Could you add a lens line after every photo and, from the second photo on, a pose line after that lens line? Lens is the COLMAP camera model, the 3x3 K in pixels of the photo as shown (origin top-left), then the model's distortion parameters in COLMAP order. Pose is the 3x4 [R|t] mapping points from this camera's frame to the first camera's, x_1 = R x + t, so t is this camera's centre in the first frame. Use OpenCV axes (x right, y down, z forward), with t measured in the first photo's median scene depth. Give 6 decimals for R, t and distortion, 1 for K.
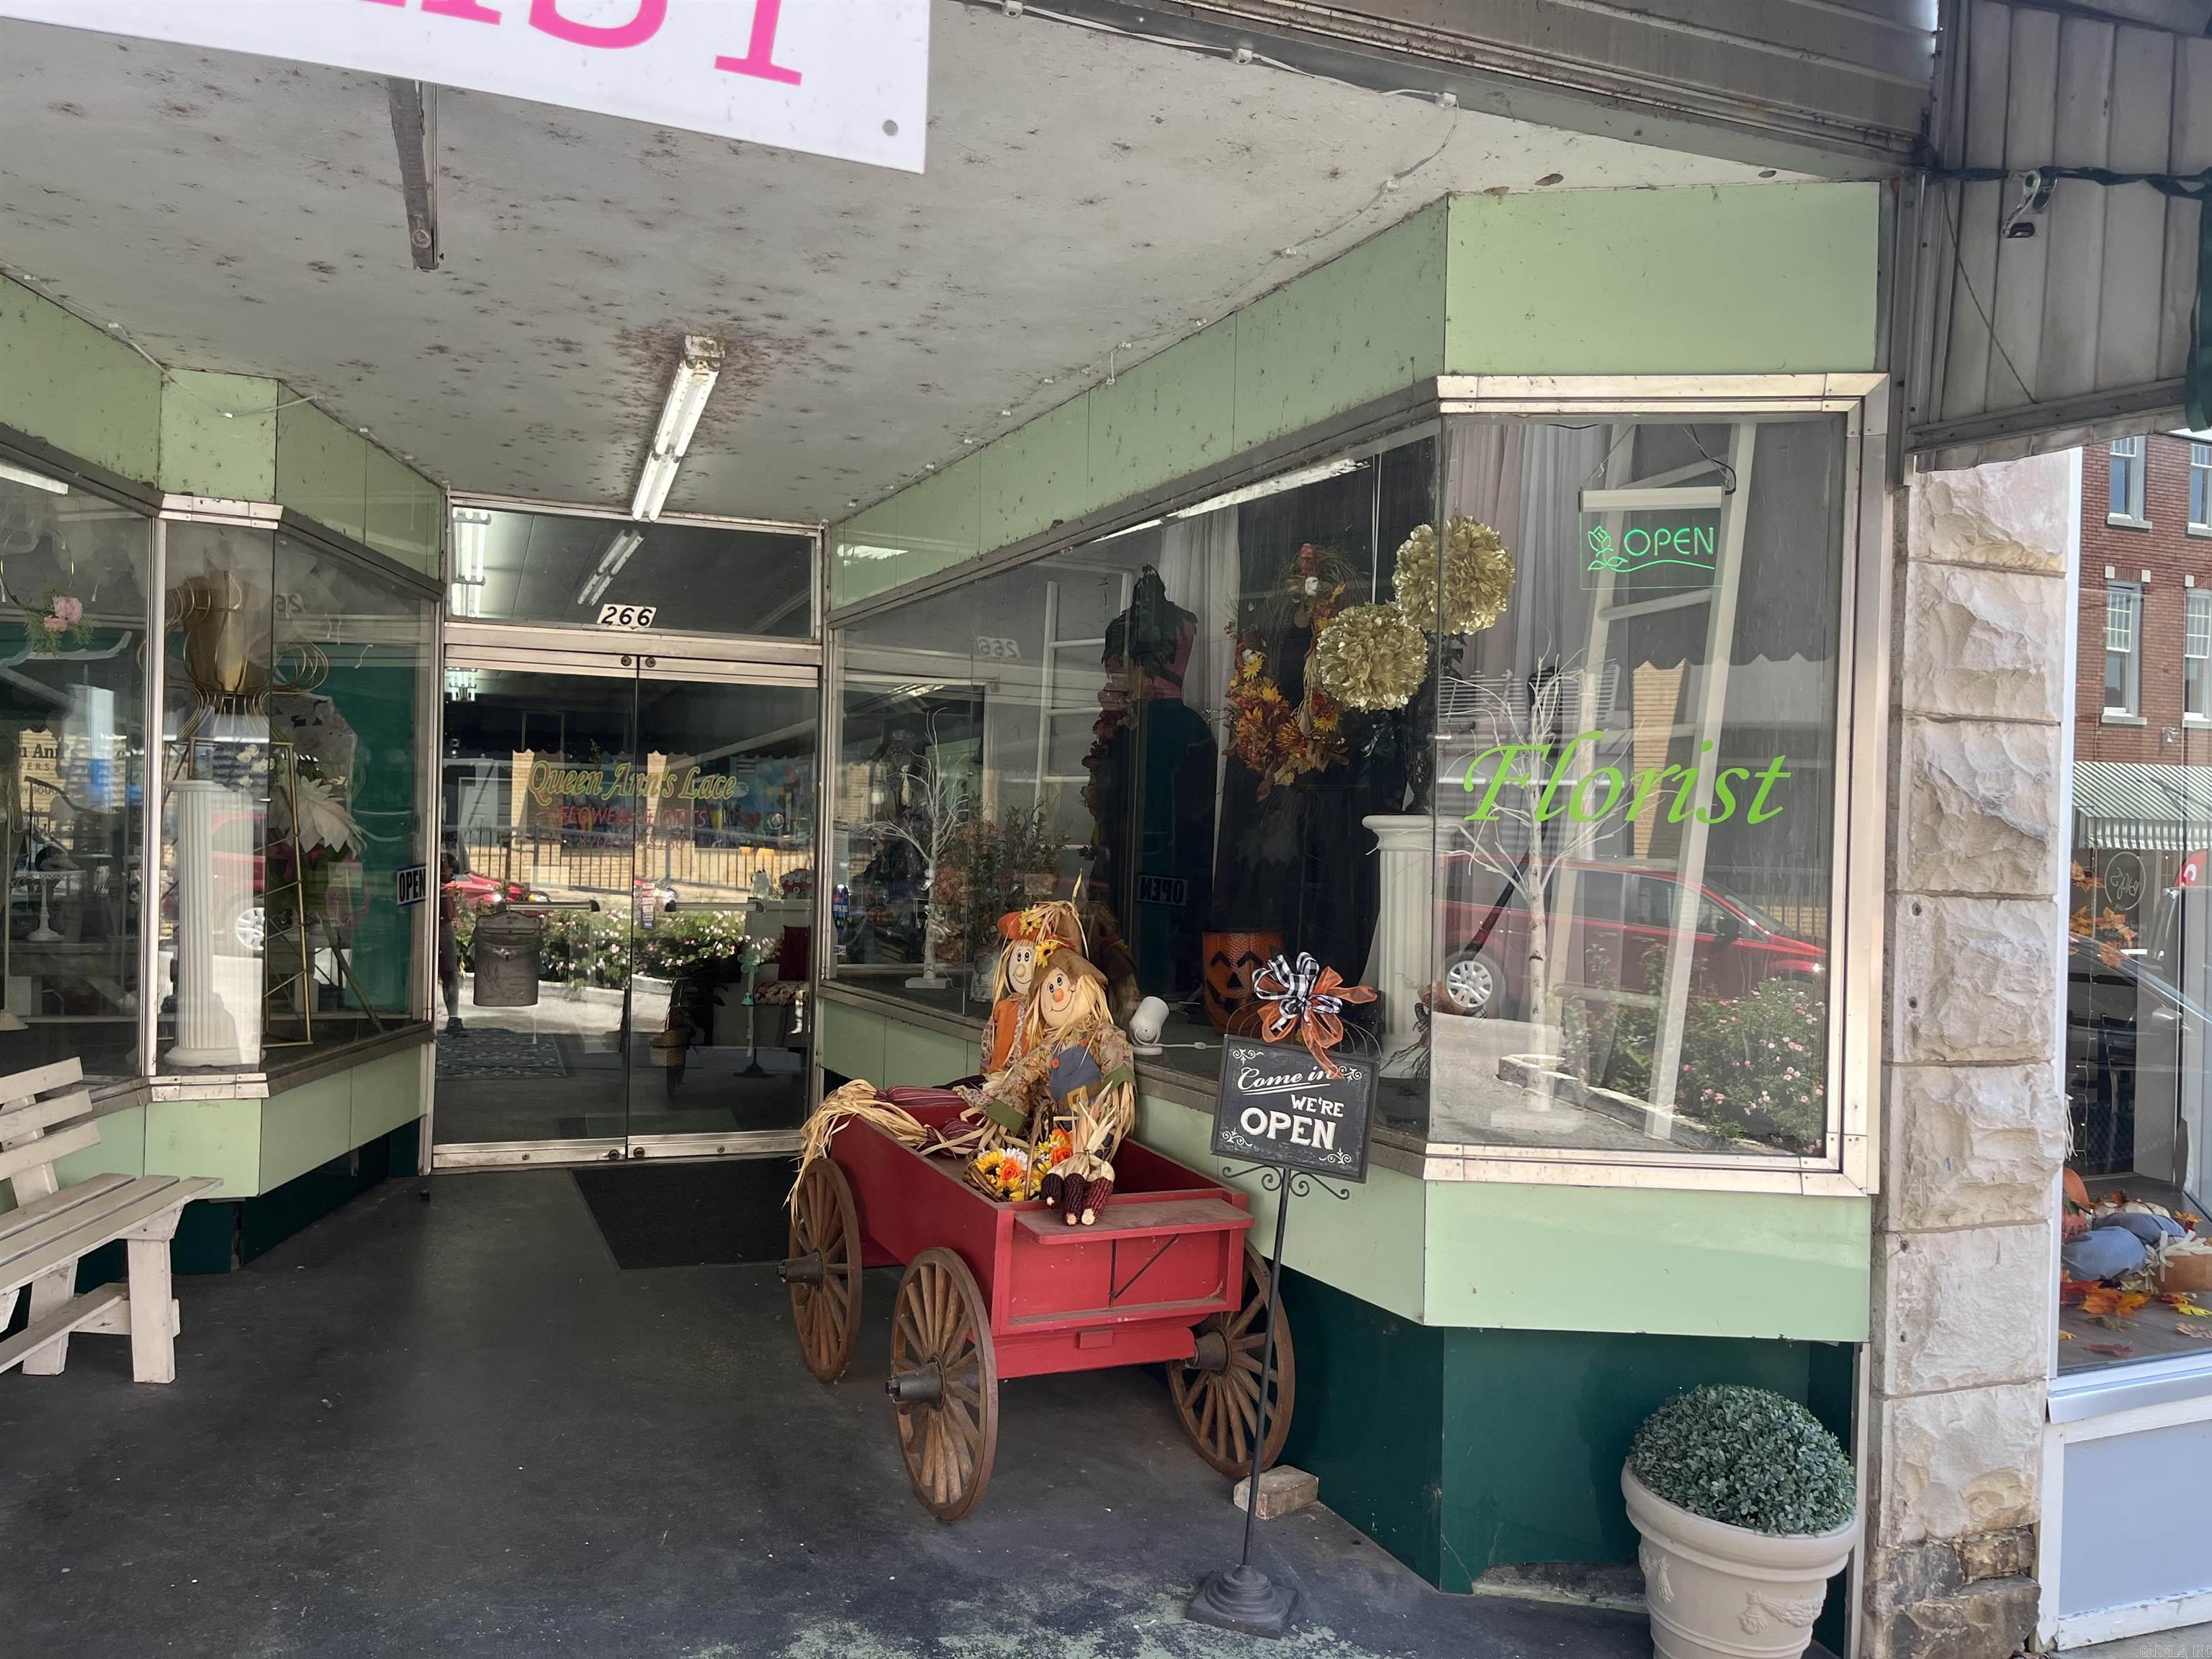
lens RADIAL K [[1682.3, 0, 1115.4], [0, 1682.3, 846.6], [0, 0, 1]] dist [0.064874, -0.091616]
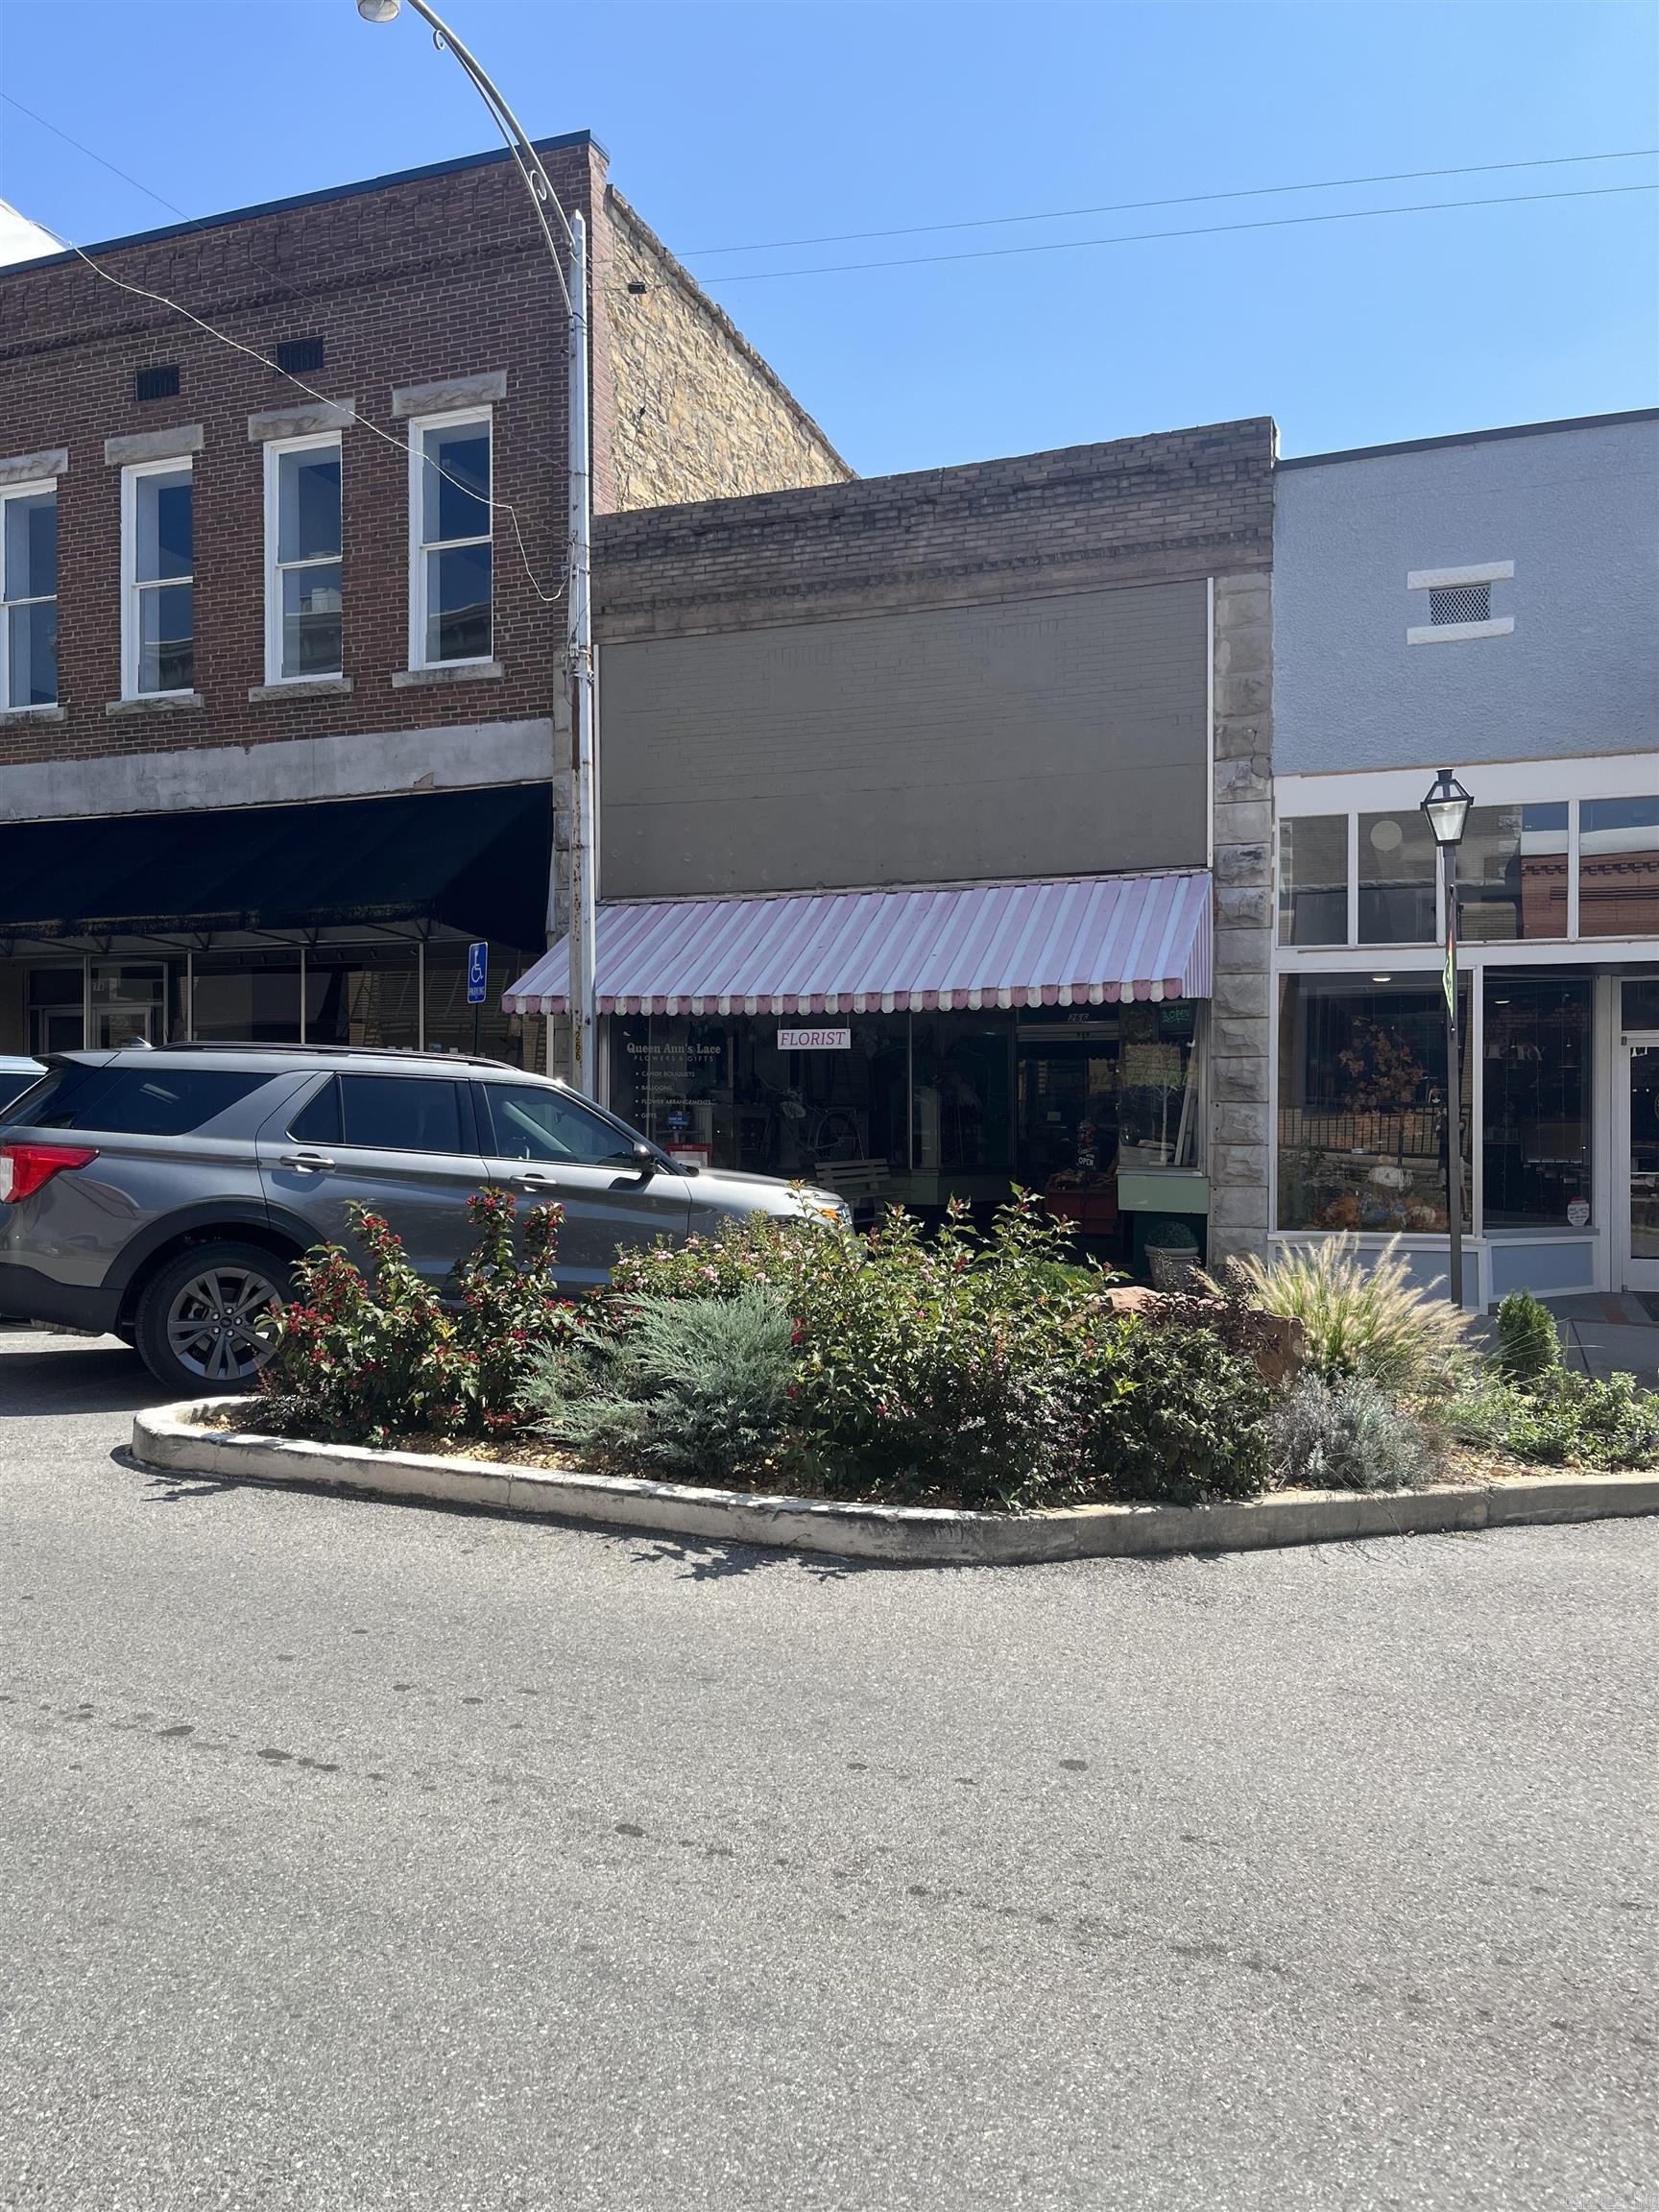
lens RADIAL K [[1696.9, 0, 824.8], [0, 1696.9, 1133.6], [0, 0, 1]] dist [0.086599, -0.265948]
pose [[0.746844, -0.014900, -0.664832, 1.666765], [0.018102, 0.999834, -0.002072, 0.064123], [0.664753, -0.010487, 0.746990, -1.780569]]
